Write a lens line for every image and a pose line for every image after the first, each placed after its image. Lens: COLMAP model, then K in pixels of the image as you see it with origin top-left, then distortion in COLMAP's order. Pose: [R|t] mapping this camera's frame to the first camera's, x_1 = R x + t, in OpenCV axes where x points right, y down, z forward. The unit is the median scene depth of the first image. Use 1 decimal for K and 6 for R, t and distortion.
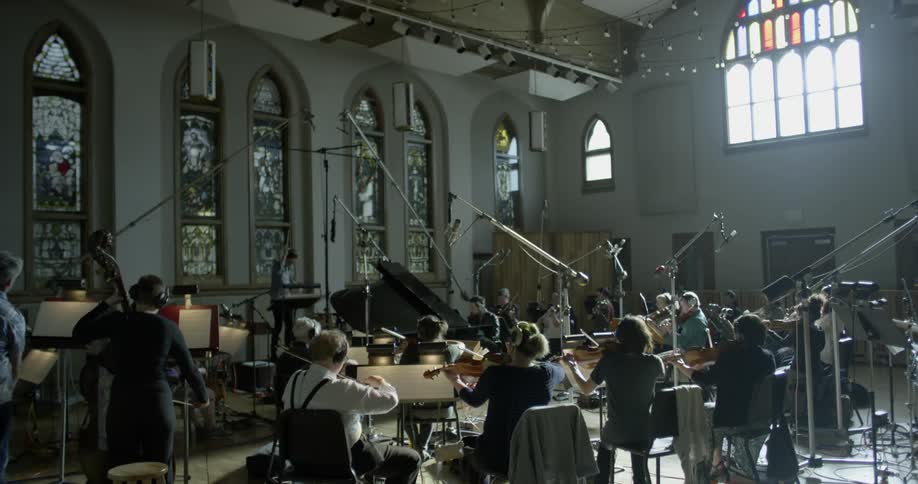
lens RADIAL K [[749.8, 0, 459.0], [0, 749.8, 242.0], [0, 0, 1]] dist [-0.093031, 0.086120]
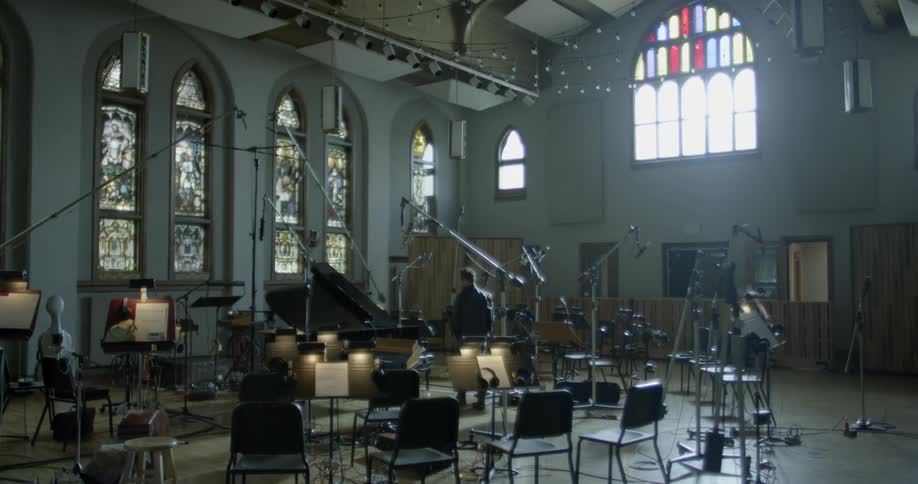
lens RADIAL K [[749.8, 0, 459.0], [0, 749.8, 242.0], [0, 0, 1]] dist [-0.093031, 0.086120]
pose [[0.989911, 0.031851, 0.138066, -0.035949], [-0.031147, 0.999488, -0.007254, 0.000747], [-0.138226, 0.002881, 0.990397, -0.025358]]
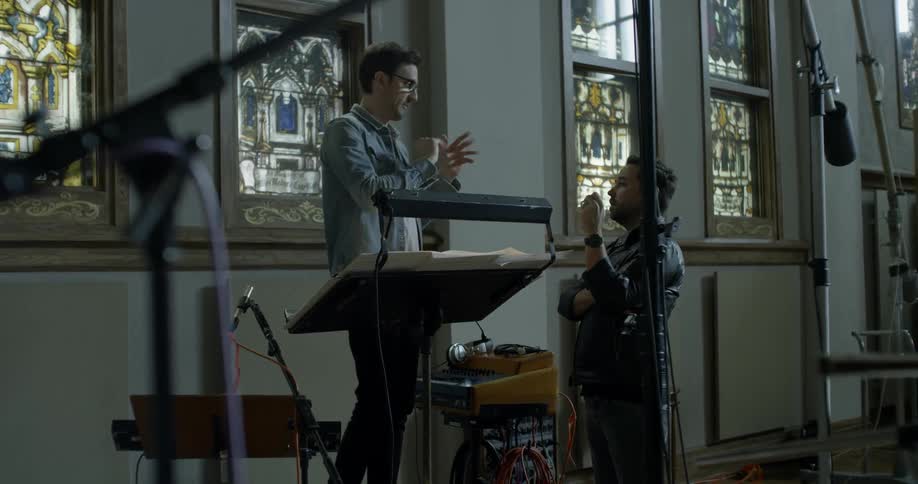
lens RADIAL K [[1069.8, 0, 459.0], [0, 1069.8, 242.0], [0, 0, 1]] dist [-0.202253, 0.330379]
pose [[0.998287, -0.001271, -0.058486, -0.176775], [0.001716, 0.999970, 0.007559, 0.057331], [0.058475, -0.007647, 0.998260, 0.641736]]
